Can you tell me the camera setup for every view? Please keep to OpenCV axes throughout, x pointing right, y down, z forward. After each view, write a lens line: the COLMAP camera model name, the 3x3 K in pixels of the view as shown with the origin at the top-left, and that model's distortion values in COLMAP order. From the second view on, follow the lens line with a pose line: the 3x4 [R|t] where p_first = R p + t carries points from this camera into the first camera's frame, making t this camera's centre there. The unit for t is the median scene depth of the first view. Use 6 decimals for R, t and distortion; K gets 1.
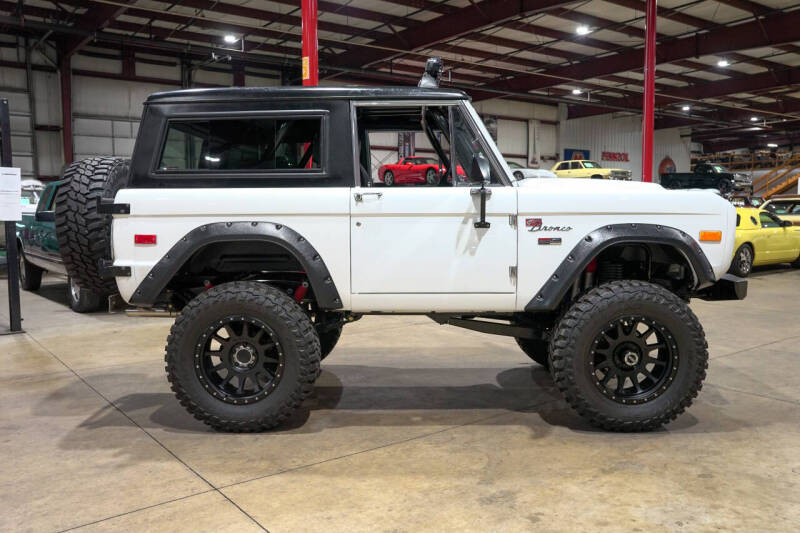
lens RADIAL K [[687.9, 0, 405.3], [0, 687.9, 271.1], [0, 0, 1]] dist [-0.014893, 0.056318]
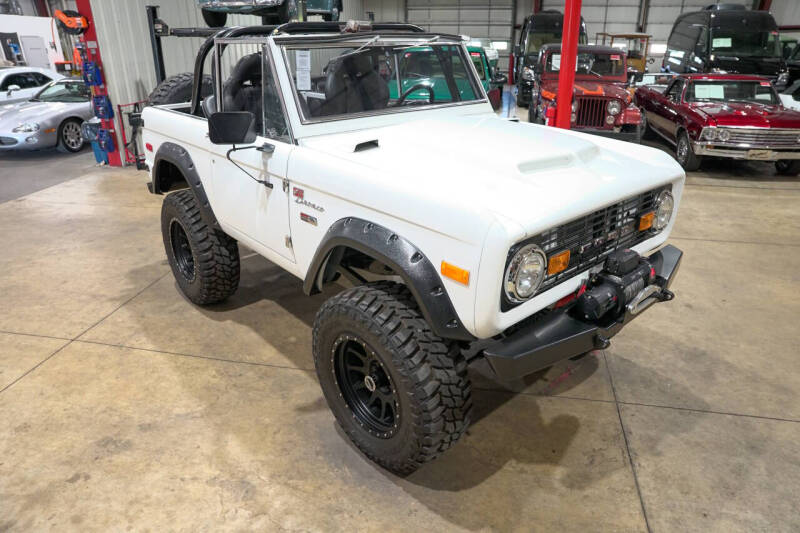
lens RADIAL K [[549.3, 0, 398.5], [0, 549.3, 268.0], [0, 0, 1]] dist [-0.134317, 0.101351]
pose [[0.658906, 0.302873, -0.688557, 0.715240], [-0.068977, 0.935831, 0.345633, -0.212028], [0.749056, -0.180245, 0.637516, 0.615195]]
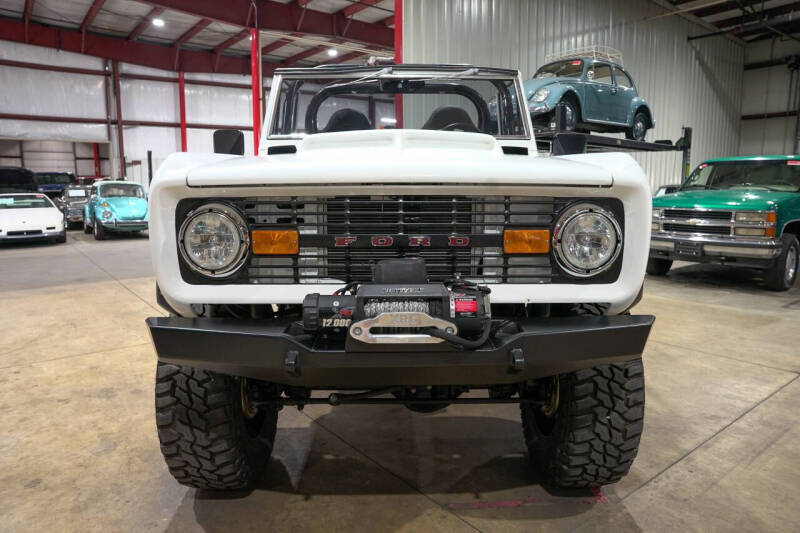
lens RADIAL K [[549.3, 0, 400.6], [0, 549.3, 261.6], [0, 0, 1]] dist [-0.134317, 0.101351]
pose [[0.007379, 0.143539, -0.989617, 0.855935], [-0.091904, 0.985553, 0.142264, -0.102533], [0.995741, 0.089900, 0.020465, 1.139334]]
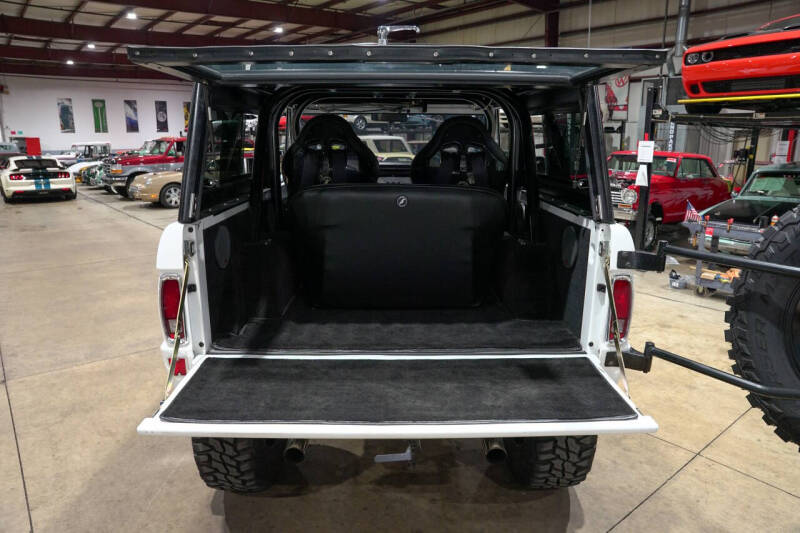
lens RADIAL K [[549.3, 0, 402.6], [0, 549.3, 259.3], [0, 0, 1]] dist [-0.134317, 0.101351]
pose [[-0.027424, -0.211805, 0.976927, -0.832686], [0.095278, 0.972291, 0.213475, -0.197042], [-0.995073, 0.098934, -0.006484, 1.137192]]
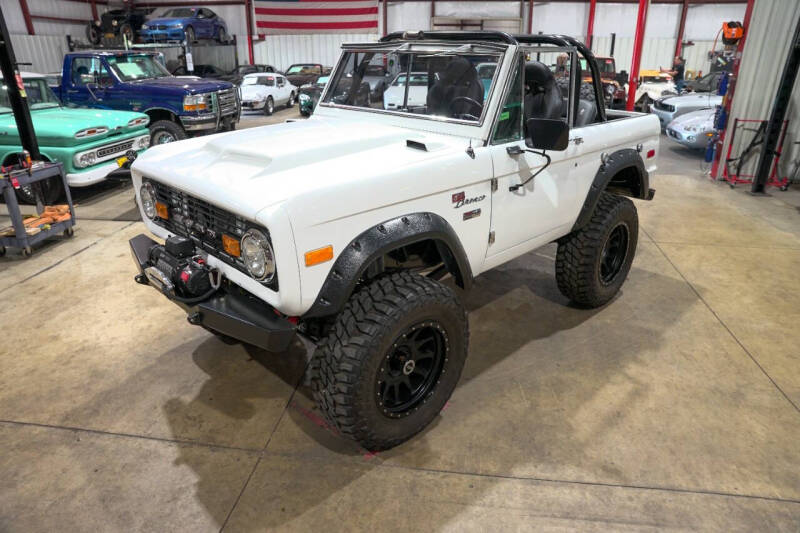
lens RADIAL K [[549.3, 0, 397.8], [0, 549.3, 262.5], [0, 0, 1]] dist [-0.134317, 0.101351]
pose [[-0.715444, 0.262811, -0.647356, 0.715893], [-0.066901, 0.896528, 0.437907, -0.313519], [0.695460, 0.356606, -0.623833, 1.724208]]
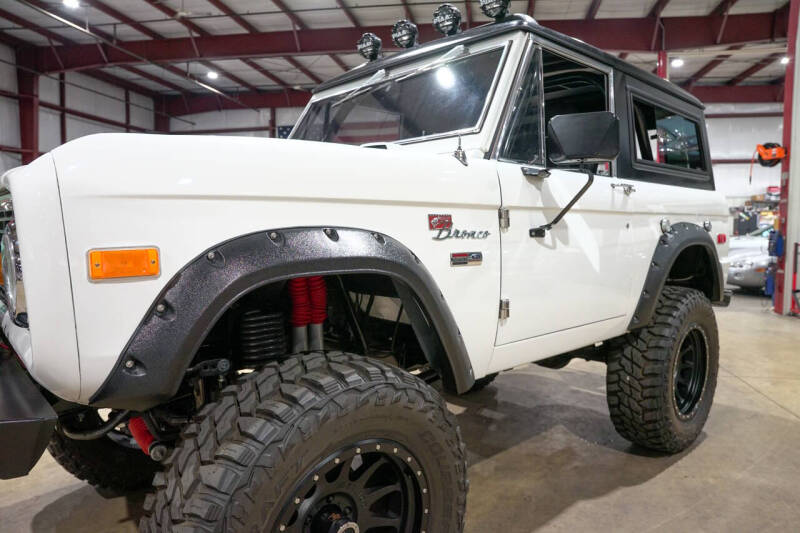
lens RADIAL K [[549.3, 0, 402.5], [0, 549.3, 263.1], [0, 0, 1]] dist [-0.134317, 0.101351]
pose [[-0.740820, 0.050773, -0.669782, 0.493681], [-0.061406, 0.987844, 0.142803, -0.127112], [0.668891, 0.146920, -0.728697, 1.600192]]
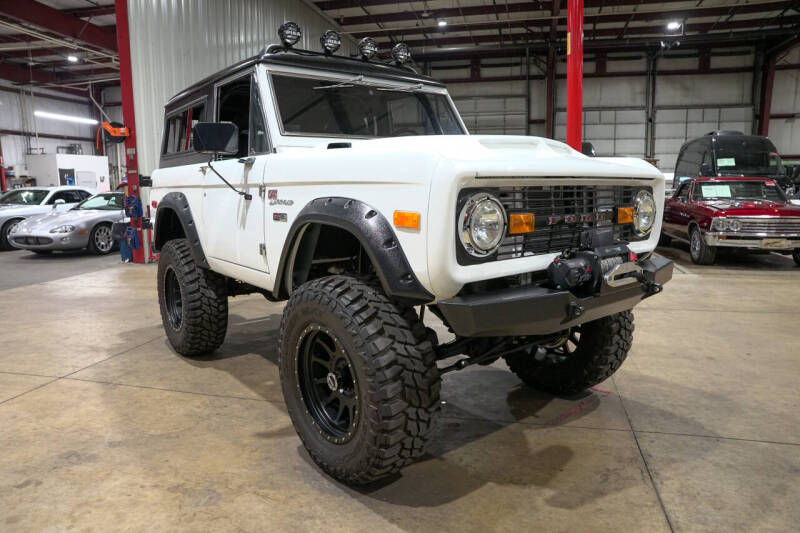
lens RADIAL K [[549.3, 0, 399.9], [0, 549.3, 266.9], [0, 0, 1]] dist [-0.134317, 0.101351]
pose [[0.622163, 0.113886, -0.774560, 0.777660], [-0.063578, 0.993445, 0.095000, -0.052436], [0.780302, -0.009861, 0.625326, 0.662266]]
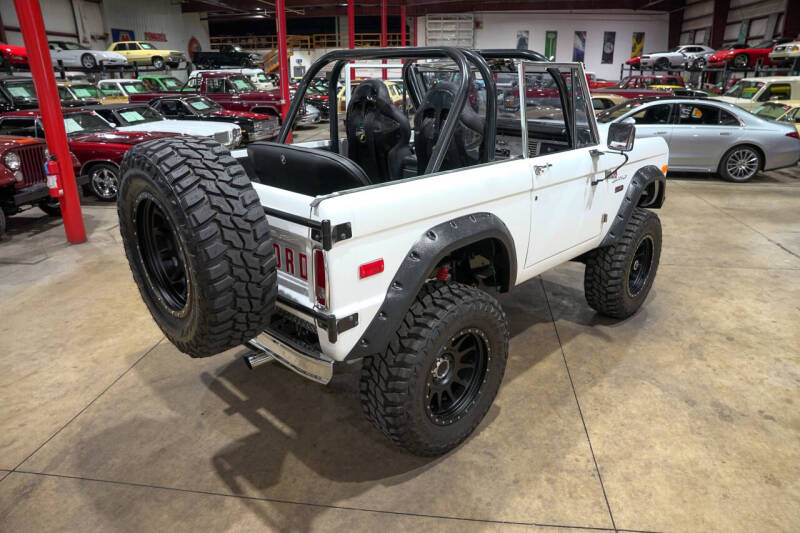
lens RADIAL K [[548.0, 0, 406.0], [0, 548.0, 261.0], [0, 0, 1]] dist [-0.110639, 0.071513]
pose [[0.702273, -0.235938, 0.671674, -0.672922], [0.065826, 0.960963, 0.268732, -0.192246], [-0.708858, -0.144510, 0.690389, 0.579969]]
